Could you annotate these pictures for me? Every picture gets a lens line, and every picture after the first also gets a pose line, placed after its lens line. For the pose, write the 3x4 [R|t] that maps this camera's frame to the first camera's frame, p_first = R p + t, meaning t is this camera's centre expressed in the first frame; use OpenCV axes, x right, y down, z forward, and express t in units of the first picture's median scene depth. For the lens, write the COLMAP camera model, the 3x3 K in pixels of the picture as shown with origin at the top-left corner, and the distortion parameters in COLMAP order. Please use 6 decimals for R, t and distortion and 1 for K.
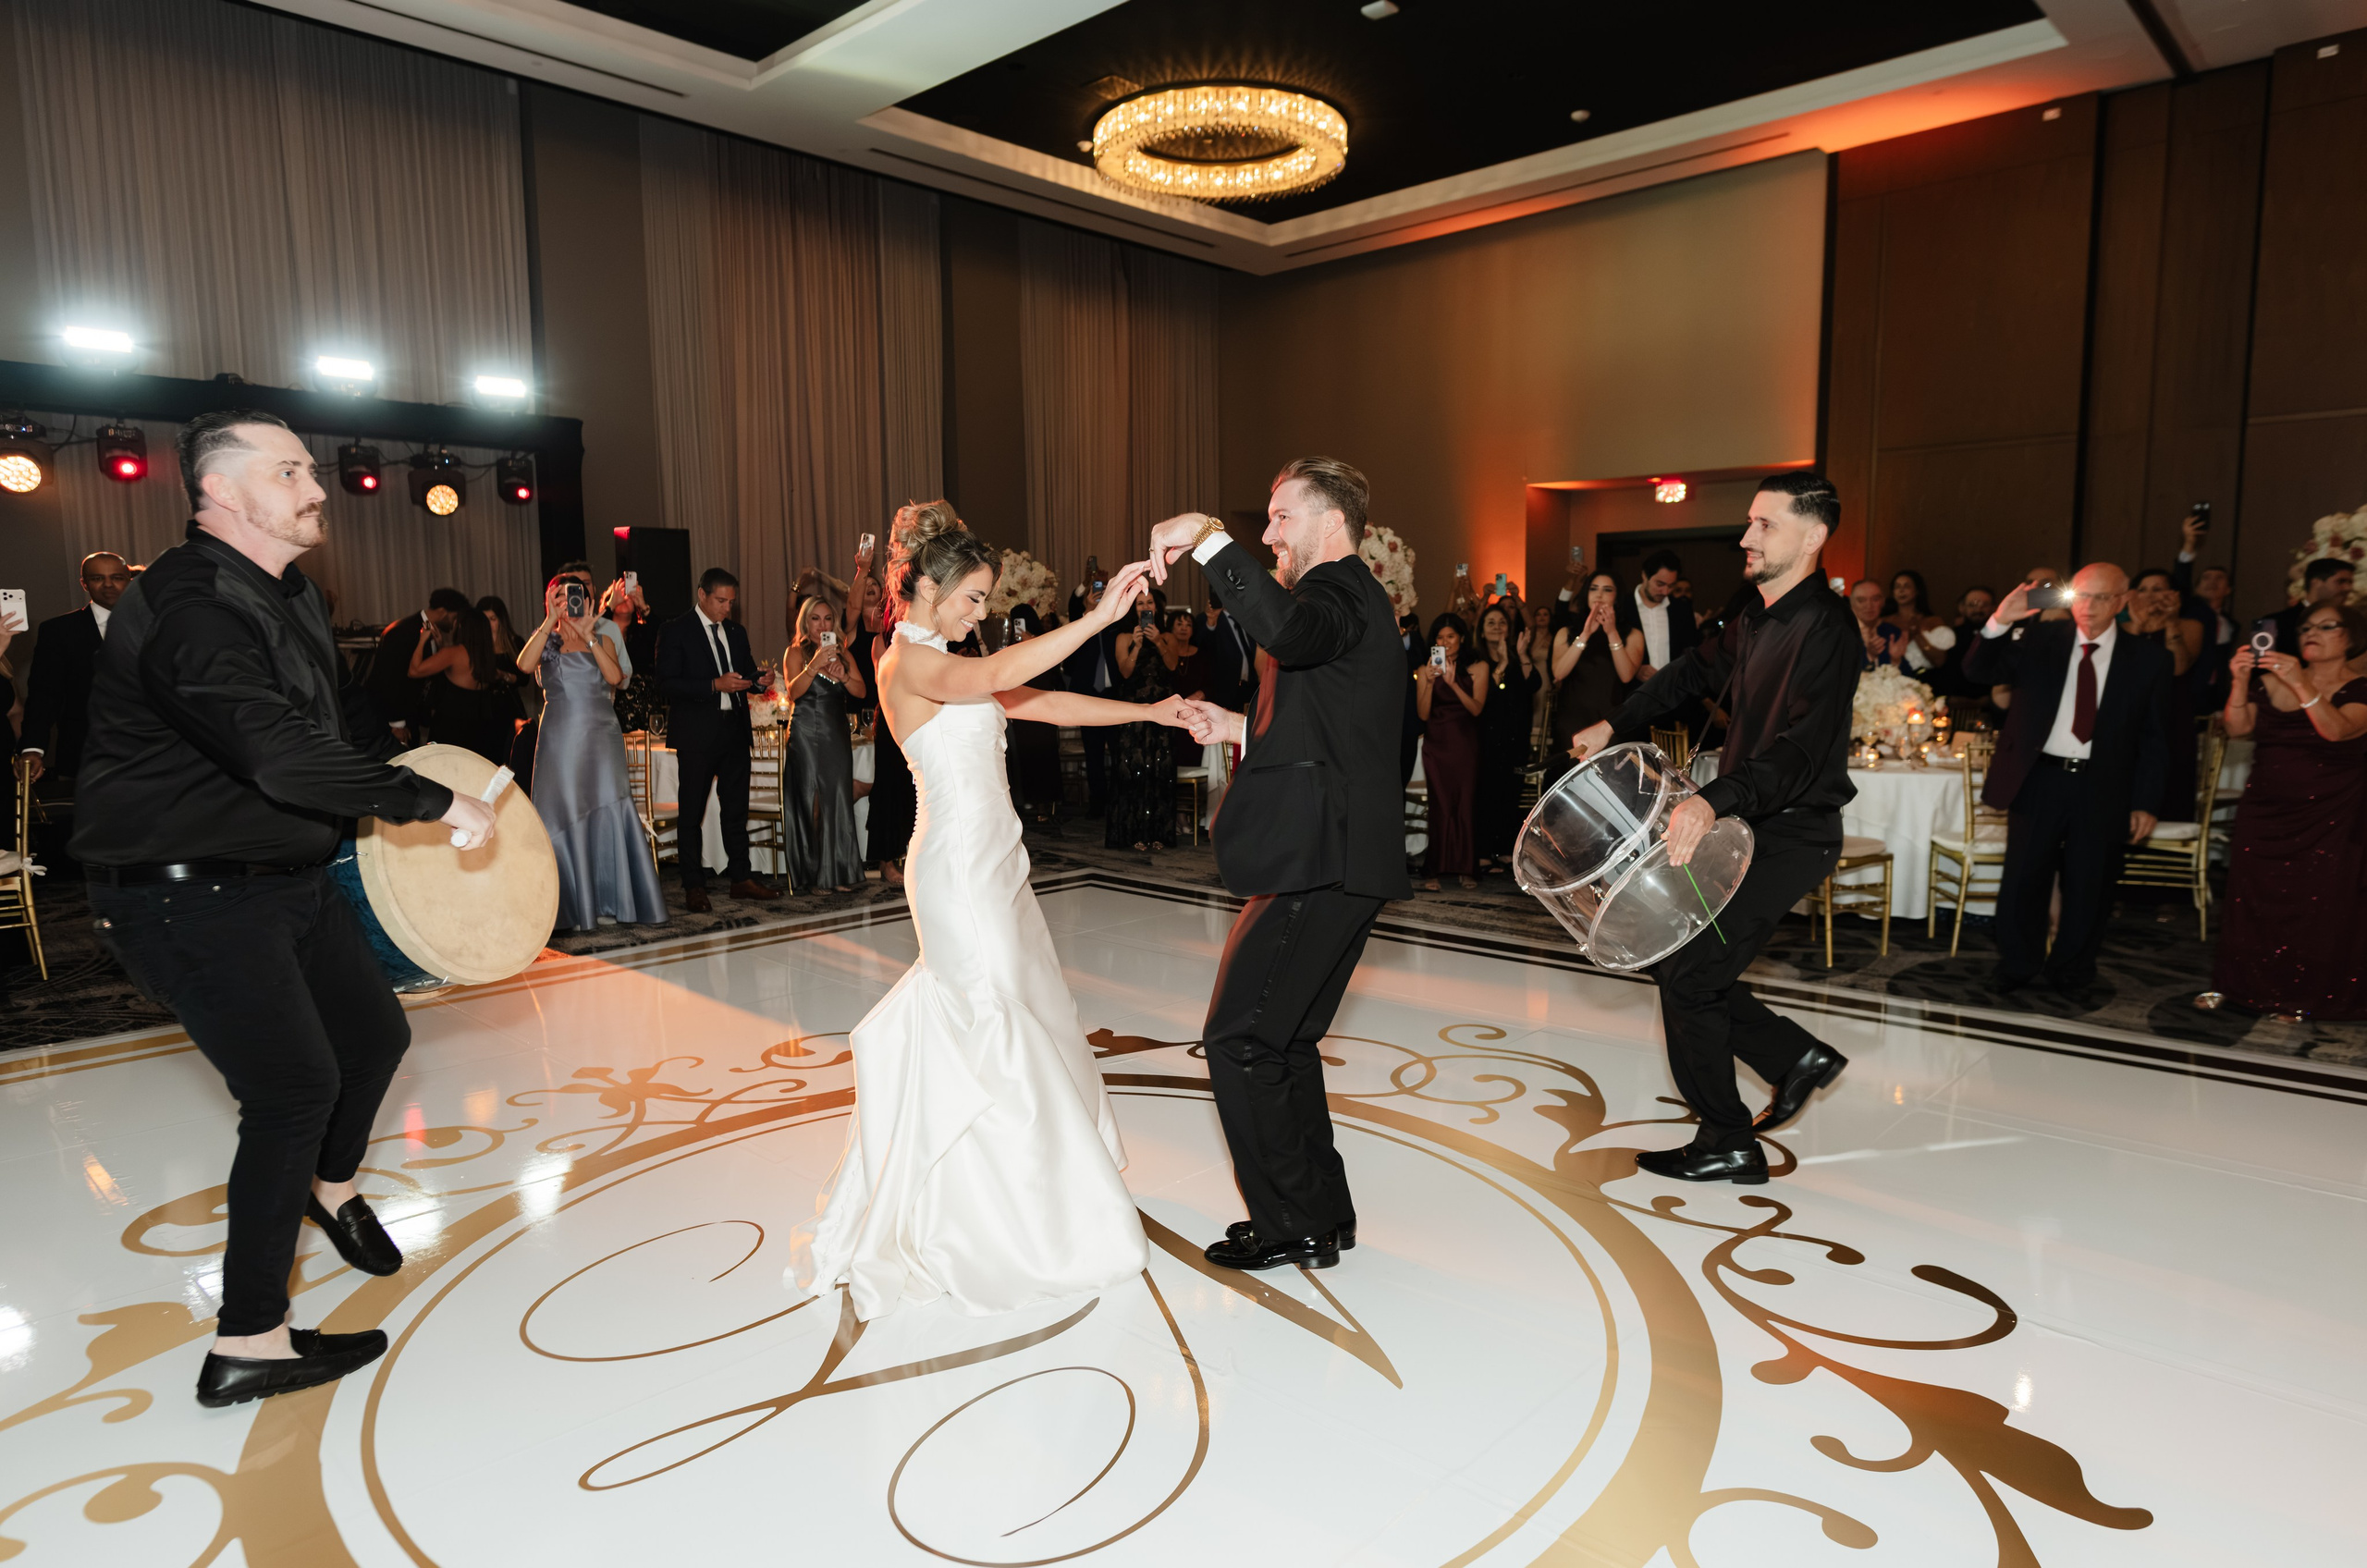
lens RADIAL K [[1422.1, 0, 1189.6], [0, 1422.1, 776.8], [0, 0, 1]] dist [-0.001249, 0.001366]
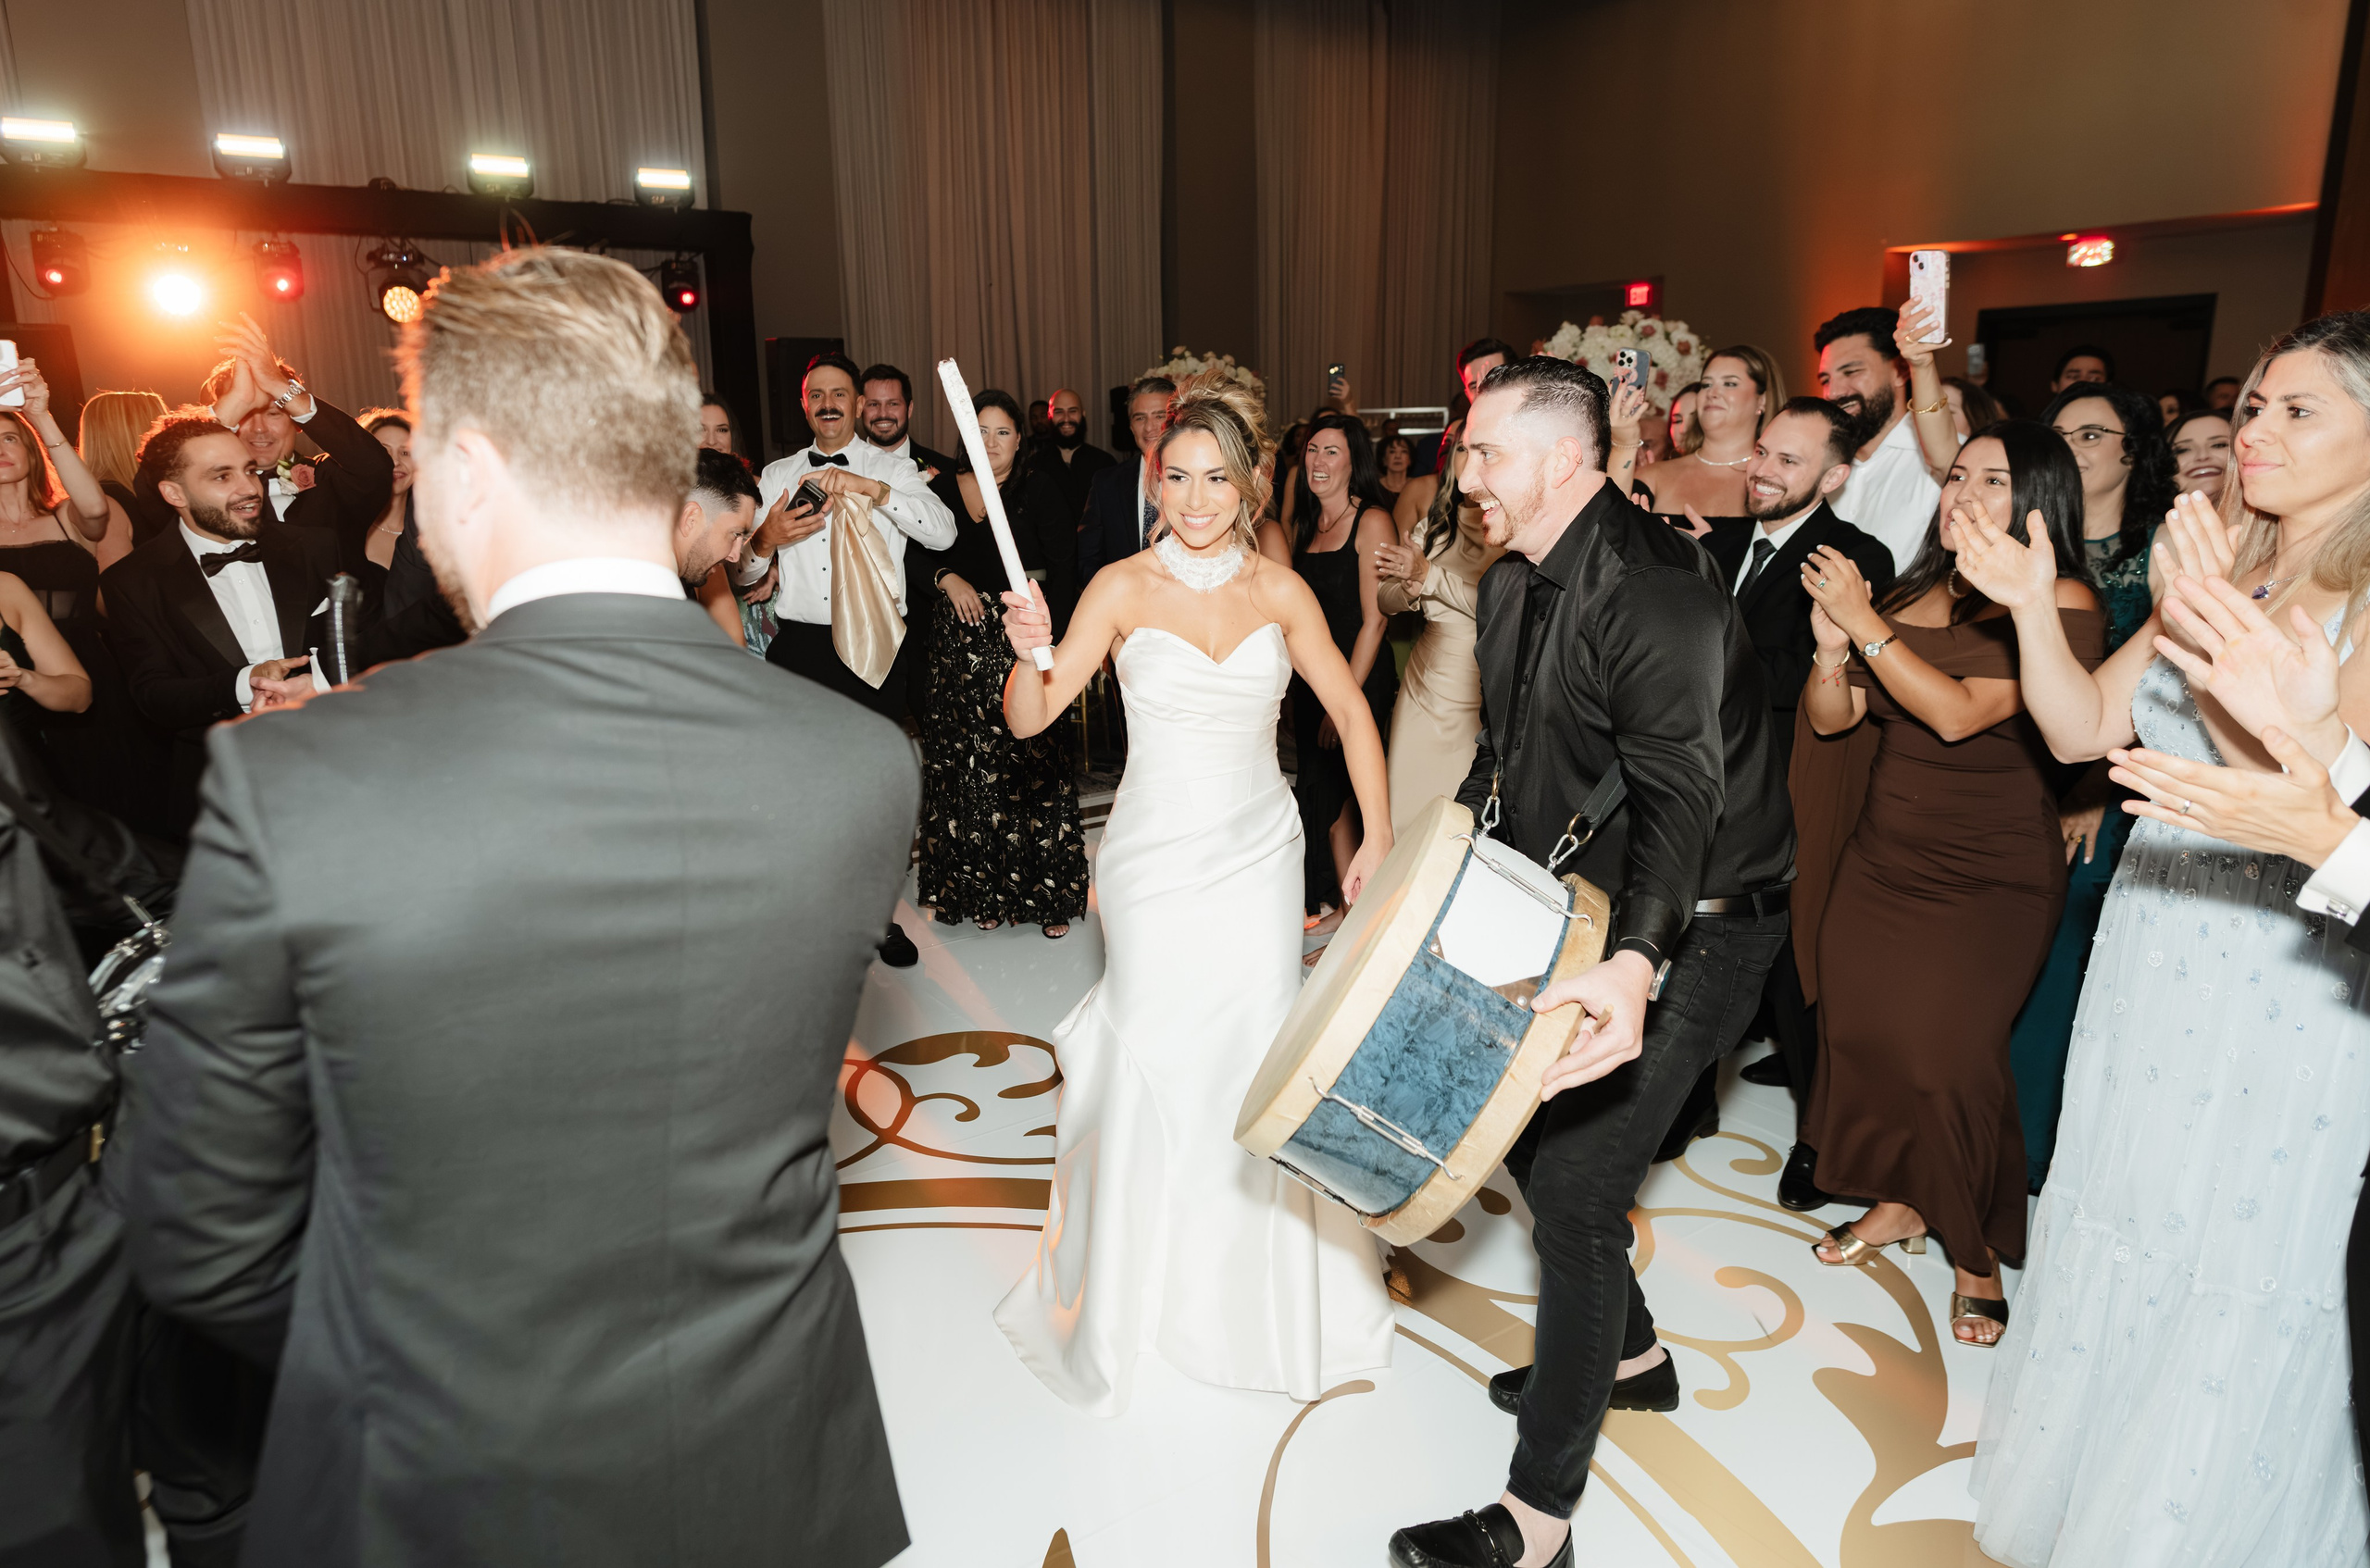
lens RADIAL K [[1443.6, 0, 1136.1], [0, 1443.6, 739.8], [0, 0, 1]] dist [0.000688, 0.001002]
pose [[0.973527, 0.042404, -0.224605, 0.031667], [-0.015538, 0.992646, 0.120056, -0.033617], [0.228044, -0.113388, 0.967026, 0.133385]]
